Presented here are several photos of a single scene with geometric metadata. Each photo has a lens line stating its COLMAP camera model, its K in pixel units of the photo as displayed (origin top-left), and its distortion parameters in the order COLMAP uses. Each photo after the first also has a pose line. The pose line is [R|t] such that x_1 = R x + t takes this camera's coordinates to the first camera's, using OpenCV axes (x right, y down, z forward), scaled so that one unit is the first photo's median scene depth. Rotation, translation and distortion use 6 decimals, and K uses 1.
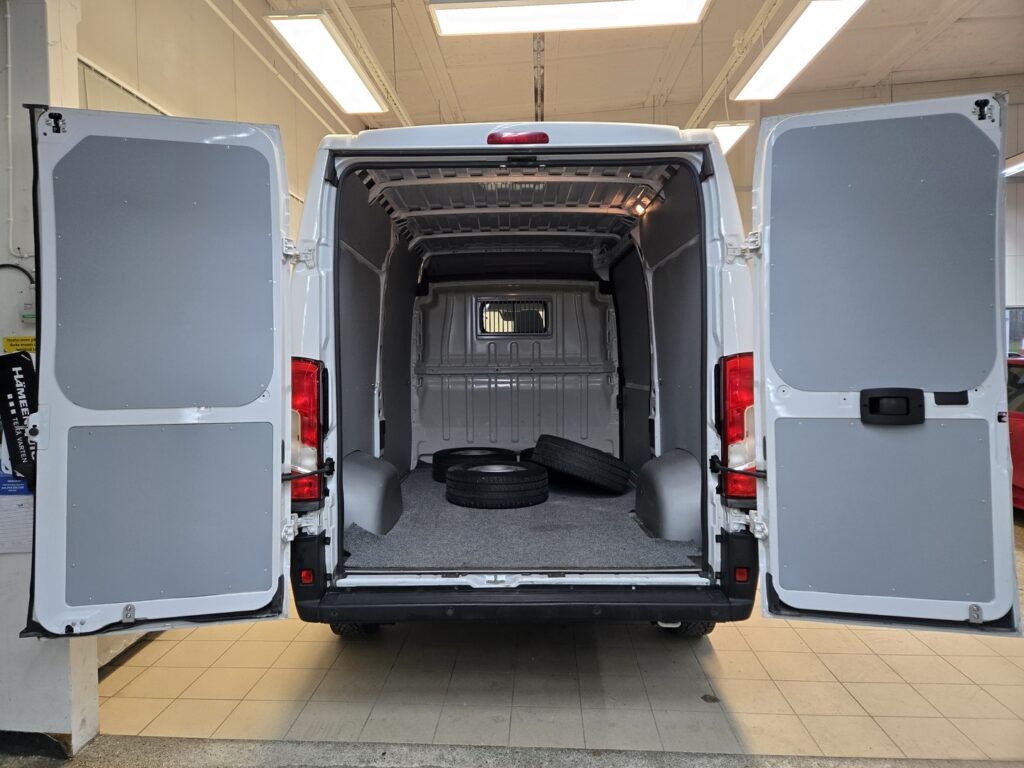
lens RADIAL K [[681.6, 0, 512.0], [0, 681.6, 384.0], [0, 0, 1]] dist [0.069807, 0.004114]
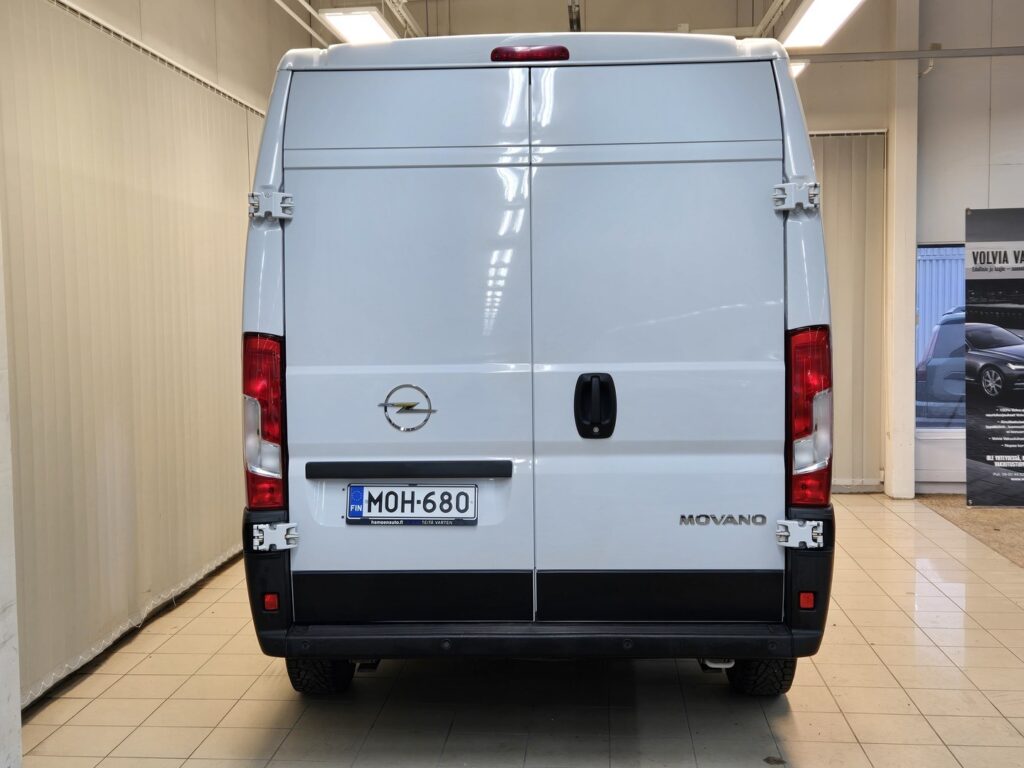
lens RADIAL K [[681.6, 0, 512.0], [0, 681.6, 384.0], [0, 0, 1]] dist [0.069807, 0.004114]
pose [[0.999993, -0.001479, 0.003395, -0.015120], [0.001417, 0.999835, 0.018089, 0.007689], [-0.003421, -0.018084, 0.999831, 0.195602]]
